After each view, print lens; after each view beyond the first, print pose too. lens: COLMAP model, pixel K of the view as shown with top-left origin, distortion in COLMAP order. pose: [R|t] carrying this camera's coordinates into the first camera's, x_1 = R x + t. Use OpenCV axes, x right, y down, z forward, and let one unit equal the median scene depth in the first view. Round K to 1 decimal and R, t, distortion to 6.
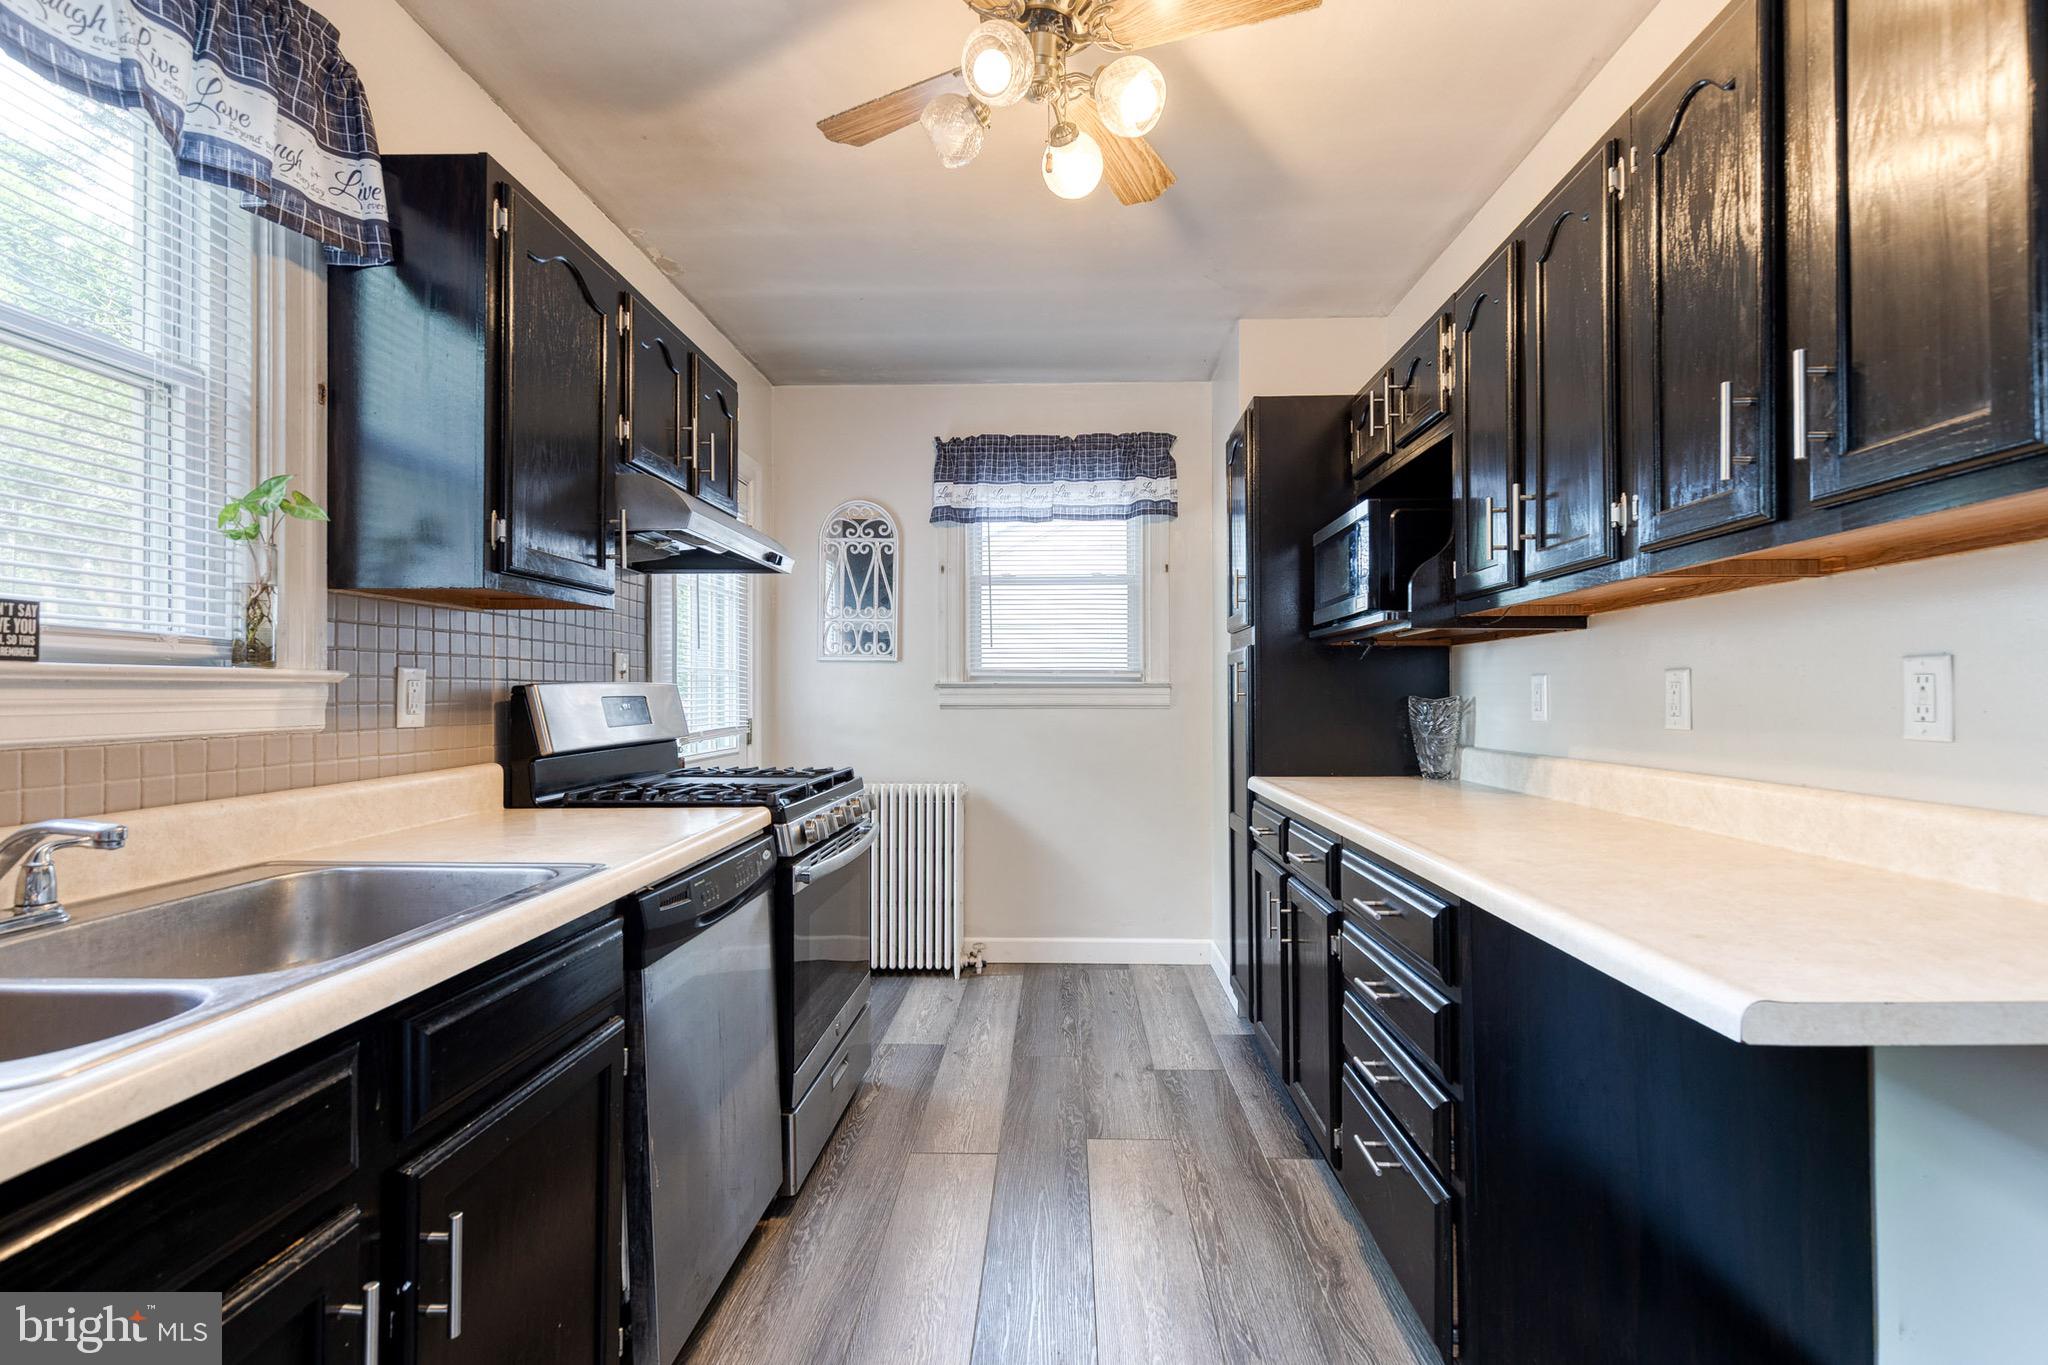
lens RADIAL K [[946.2, 0, 1033.8], [0, 946.2, 692.0], [0, 0, 1]] dist [0.006318, 0.000170]
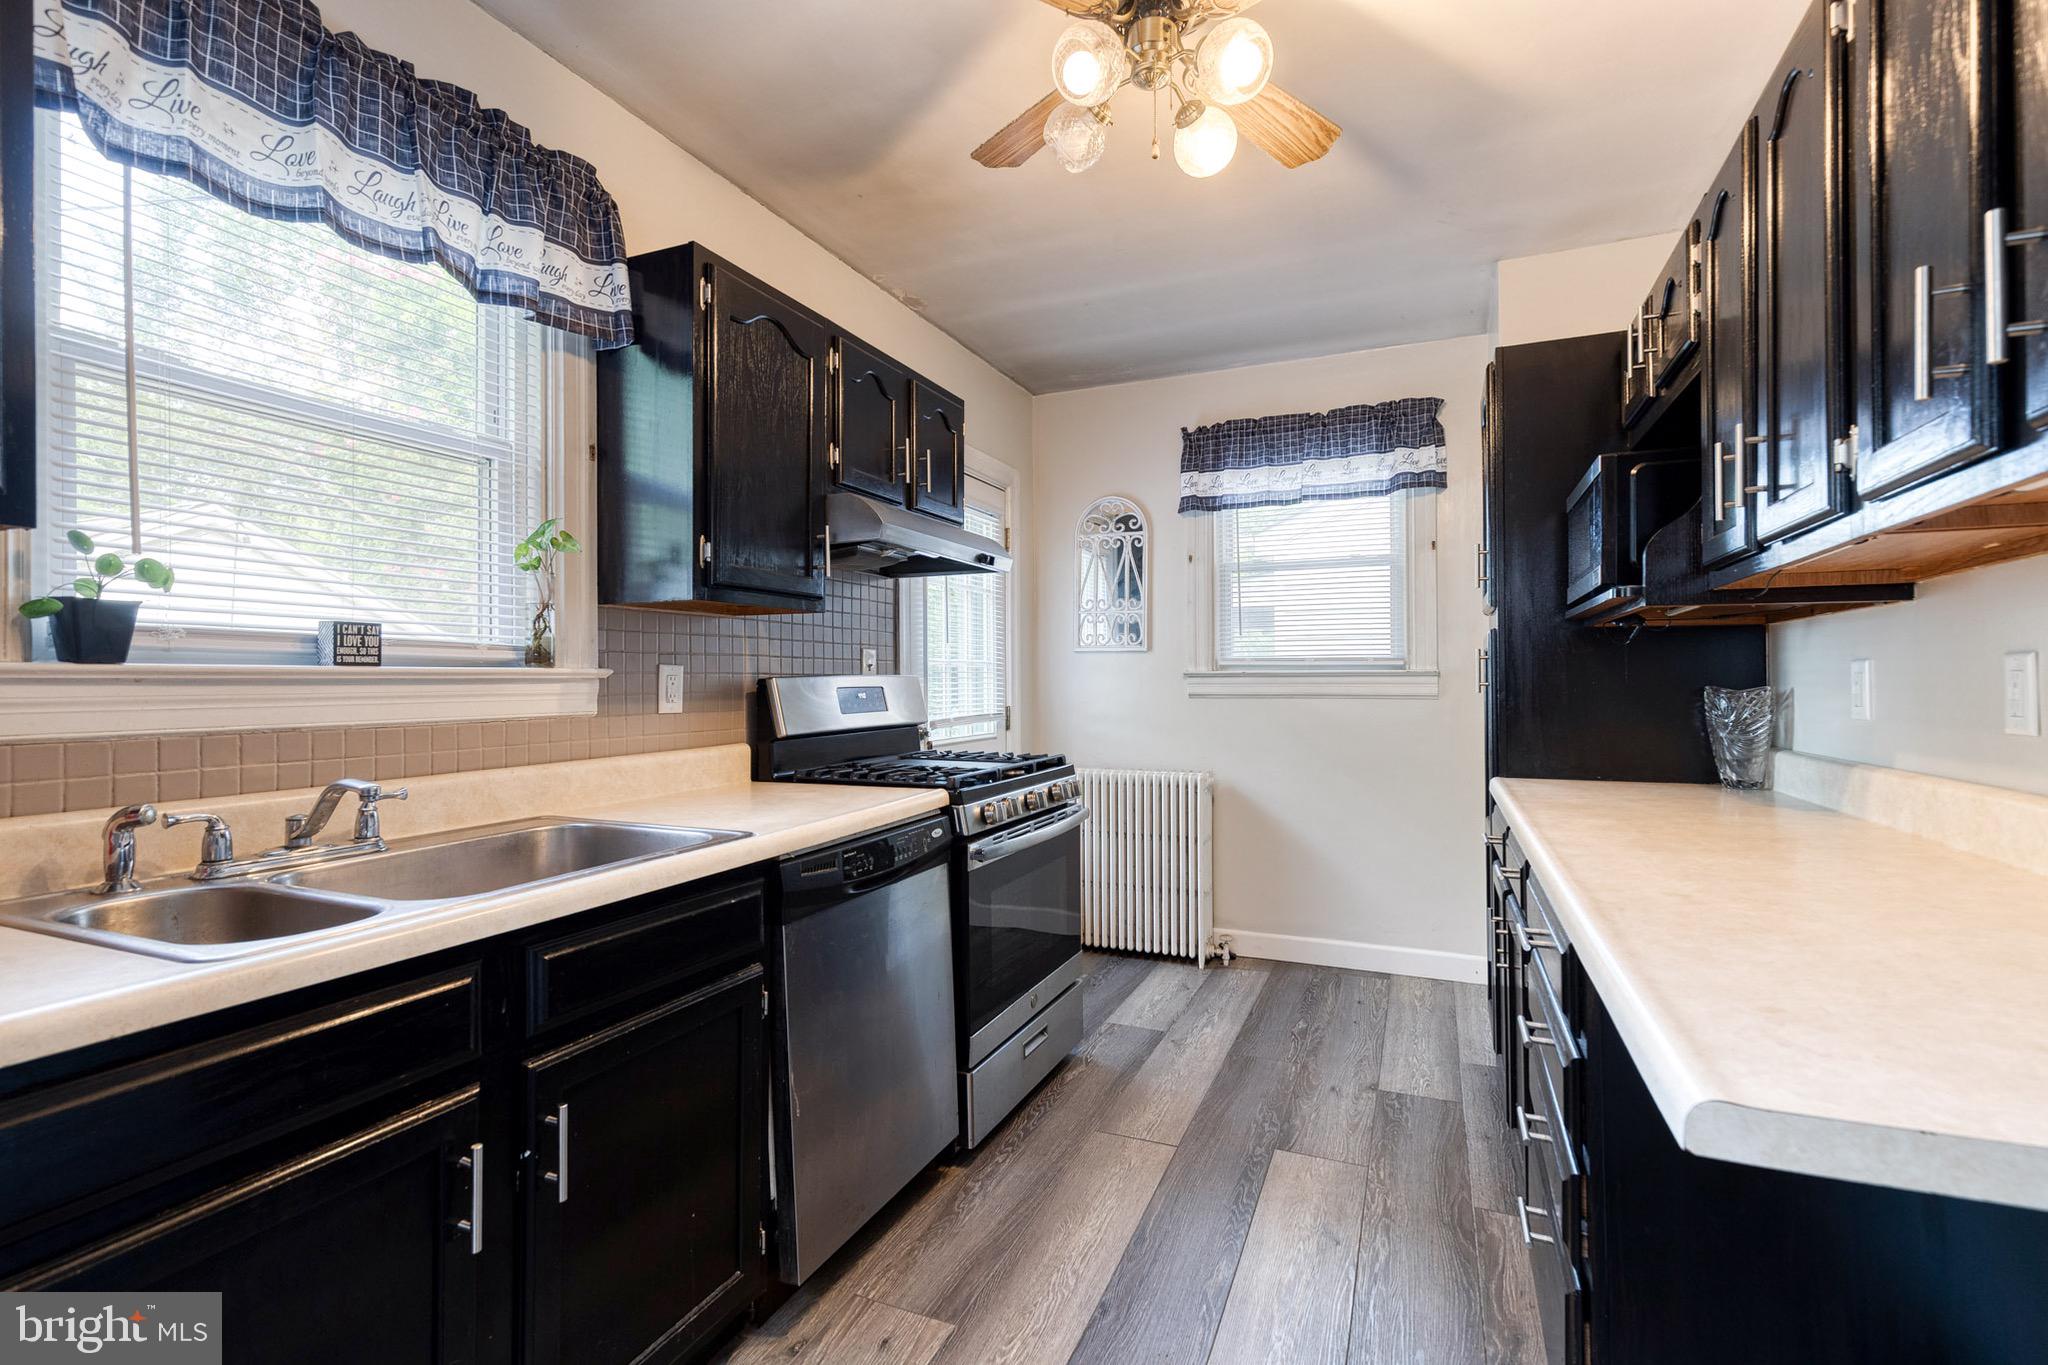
lens RADIAL K [[929.6, 0, 1031.6], [0, 929.6, 680.8], [0, 0, 1]] dist [0.007874, -0.001184]
pose [[0.929376, -0.002227, -0.369128, 0.202183], [0.003167, 0.999993, 0.001942, -0.005363], [0.369121, -0.002974, 0.929377, 0.039137]]
